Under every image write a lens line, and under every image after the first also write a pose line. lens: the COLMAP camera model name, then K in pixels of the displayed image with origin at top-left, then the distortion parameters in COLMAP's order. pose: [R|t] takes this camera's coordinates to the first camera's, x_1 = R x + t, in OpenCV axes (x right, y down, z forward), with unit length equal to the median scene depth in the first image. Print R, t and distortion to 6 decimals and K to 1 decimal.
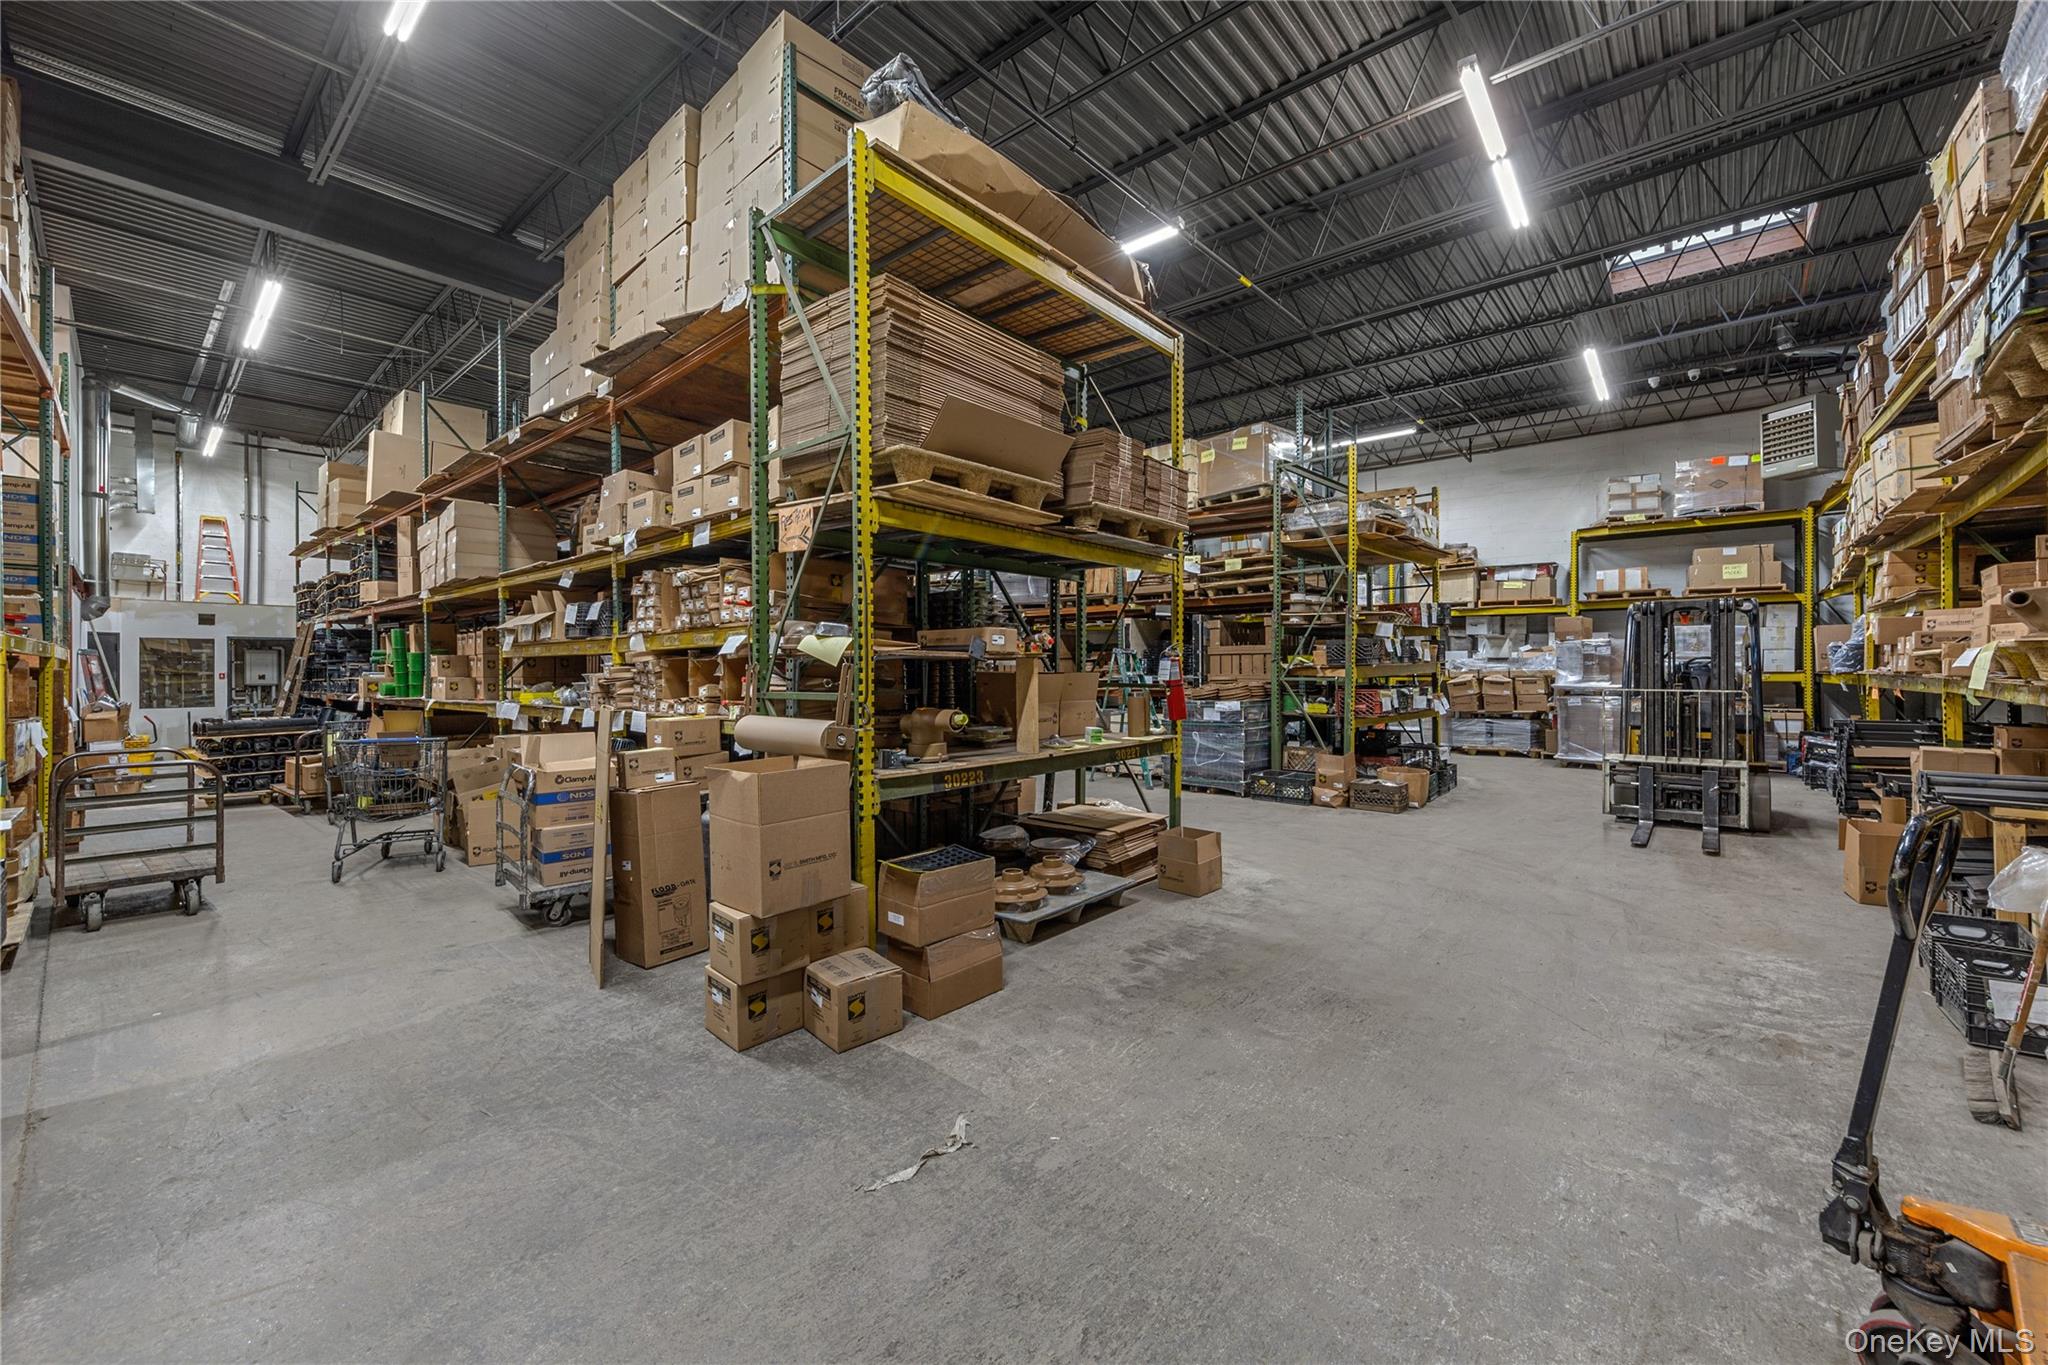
lens RADIAL K [[792.4, 0, 1033.1], [0, 792.4, 667.9], [0, 0, 1]] dist [0.000587, 0.000720]
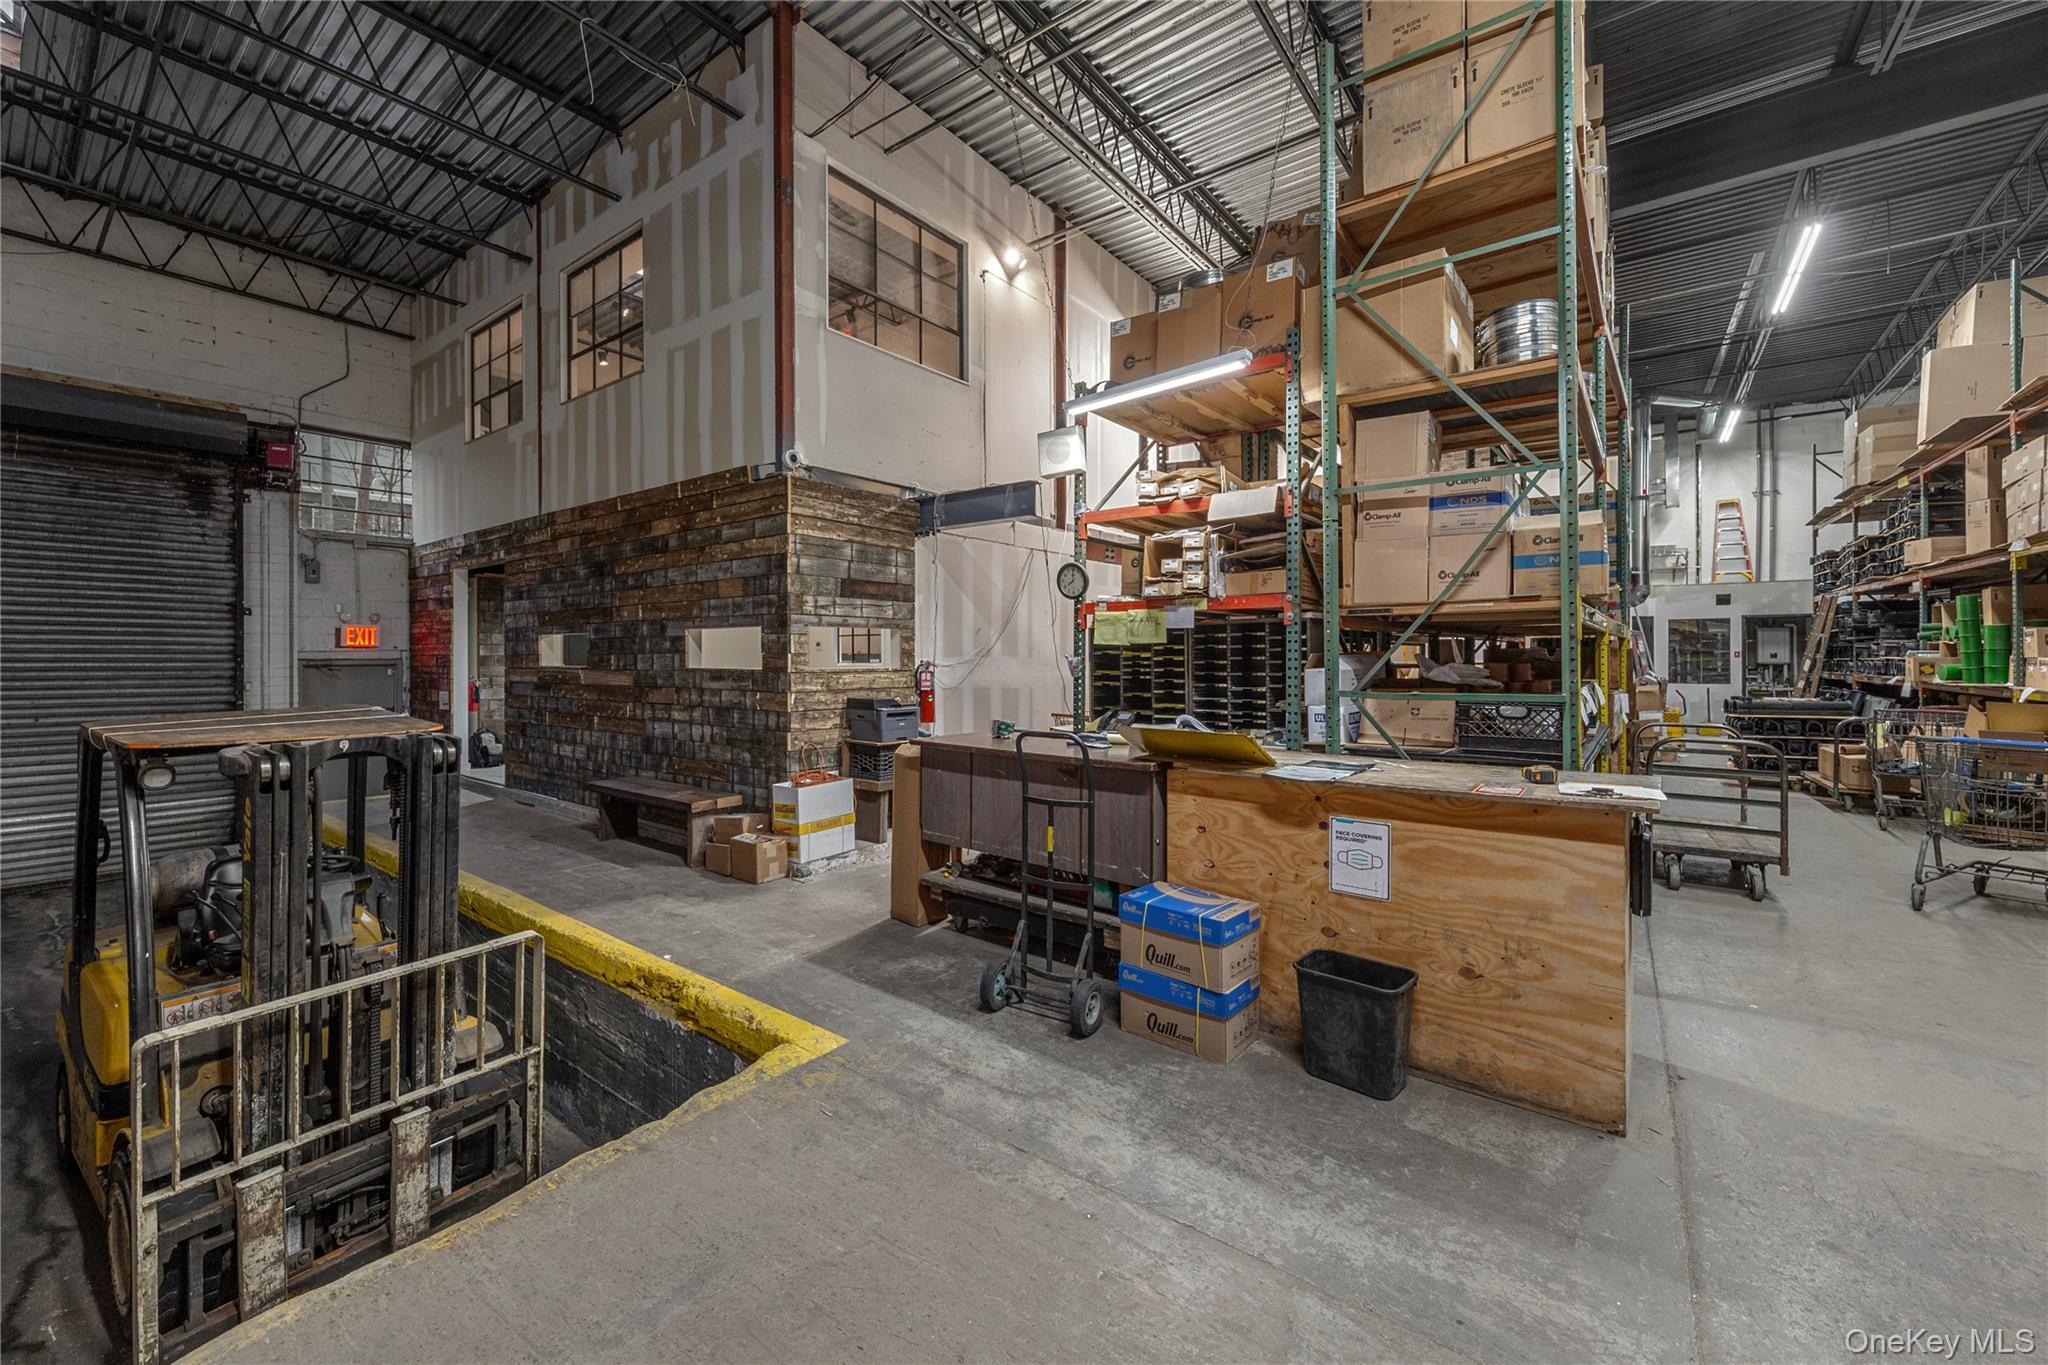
lens RADIAL K [[792.4, 0, 1027.3], [0, 792.4, 649.8], [0, 0, 1]] dist [0.000587, 0.000720]
pose [[0.070533, -0.000445, -0.997509, -0.080642], [0.005076, 0.999987, -0.000087, -0.000154], [0.997497, -0.005057, 0.070534, 0.021783]]
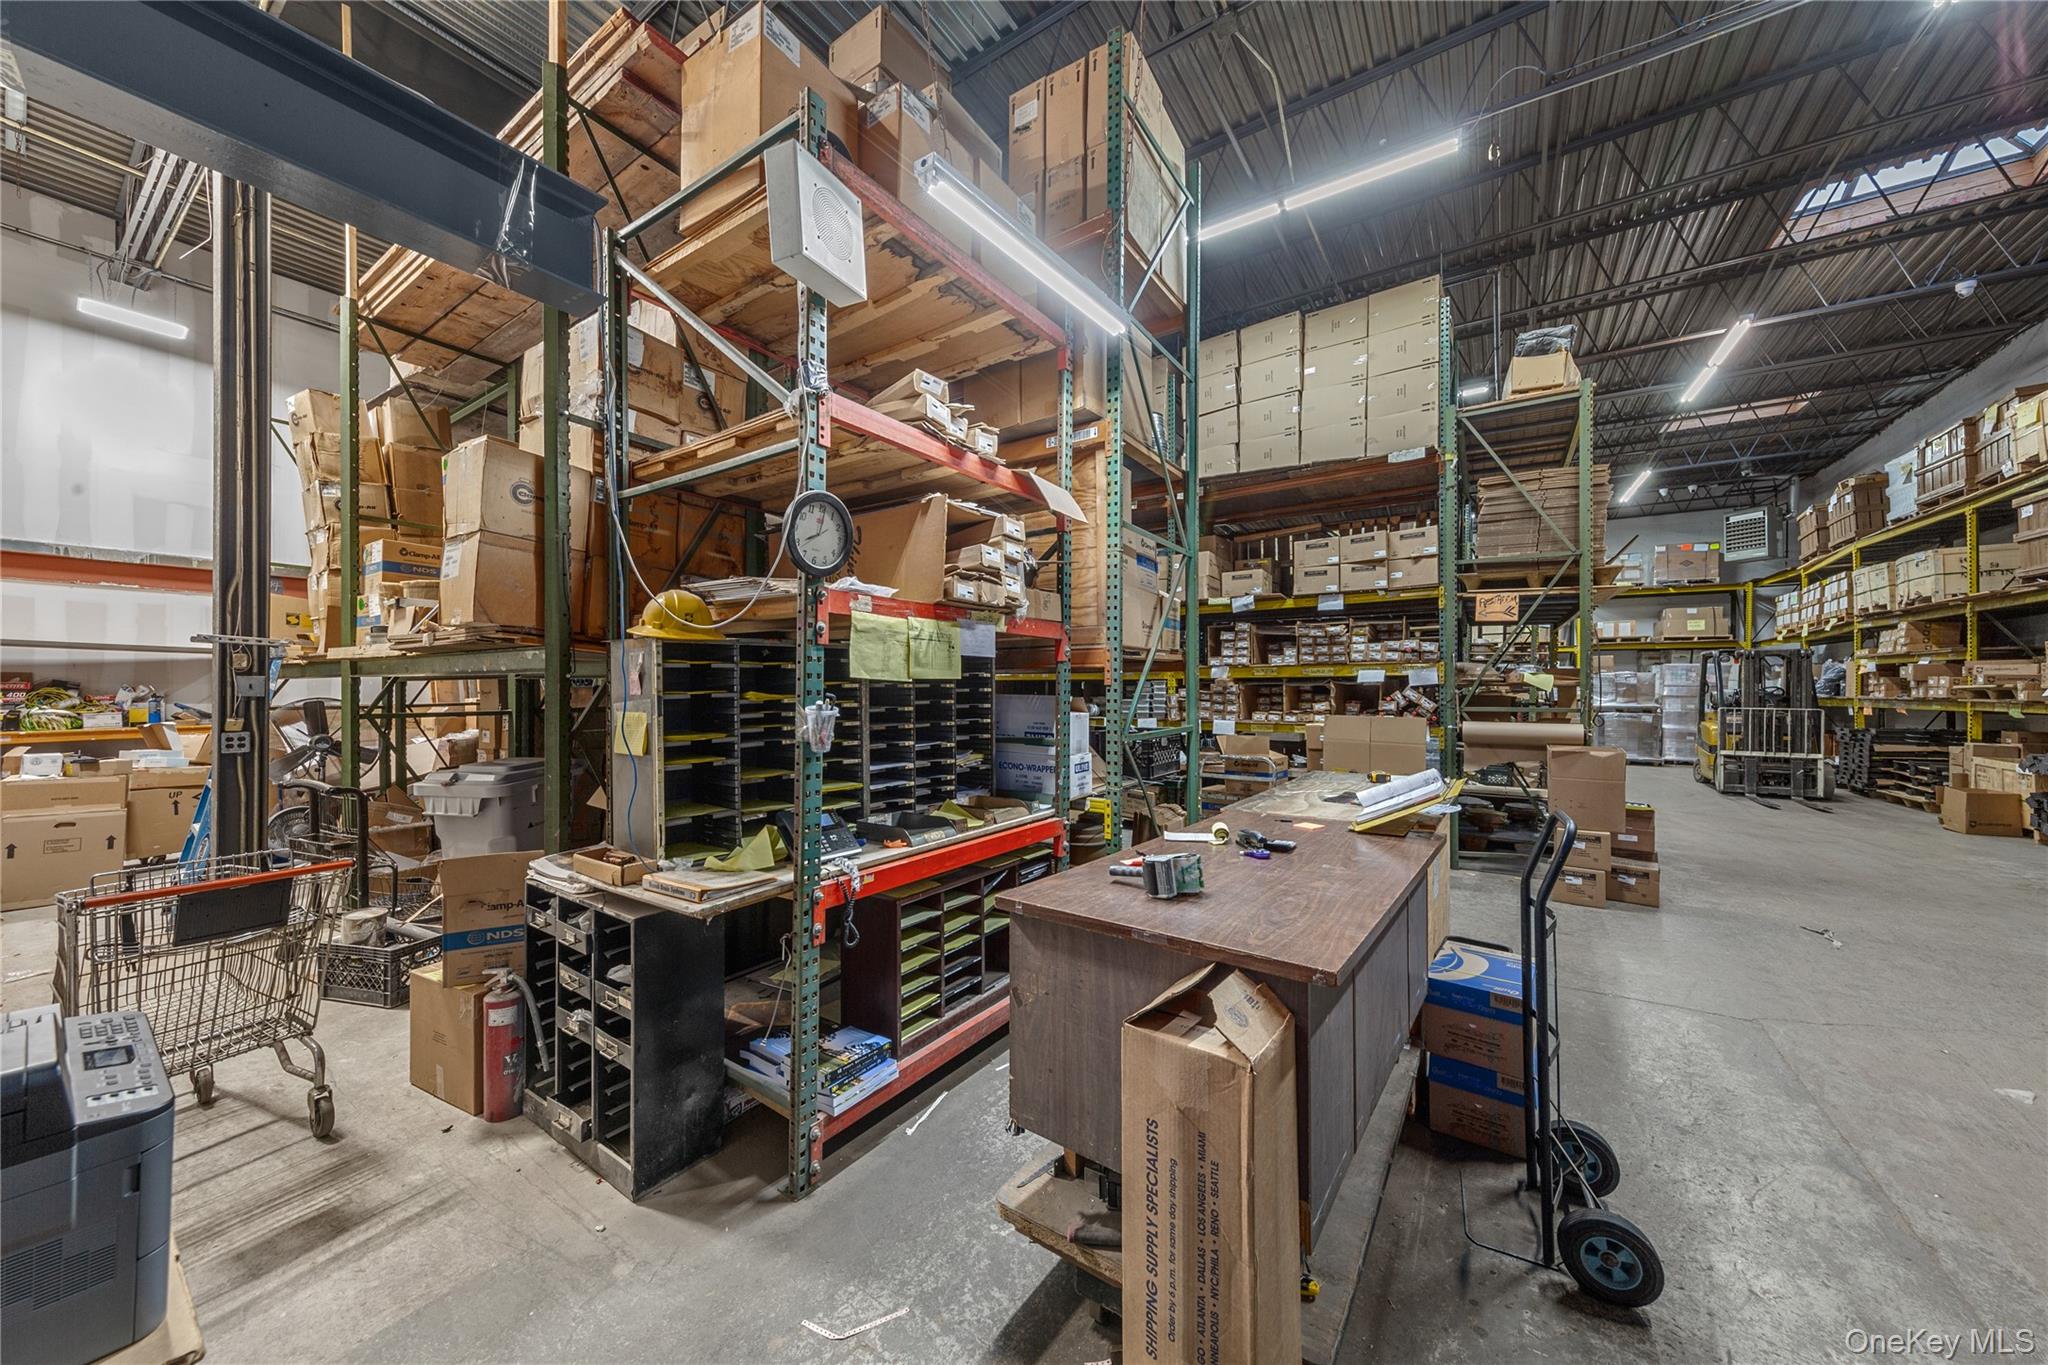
lens RADIAL K [[696.4, 0, 1019.3], [0, 696.4, 687.8], [0, 0, 1]] dist [-0.001195, -0.000041]
pose [[0.993394, 0.008673, 0.114429, -0.603484], [-0.009023, 0.999956, 0.002544, -0.001957], [-0.114402, -0.003560, 0.993428, -0.130282]]
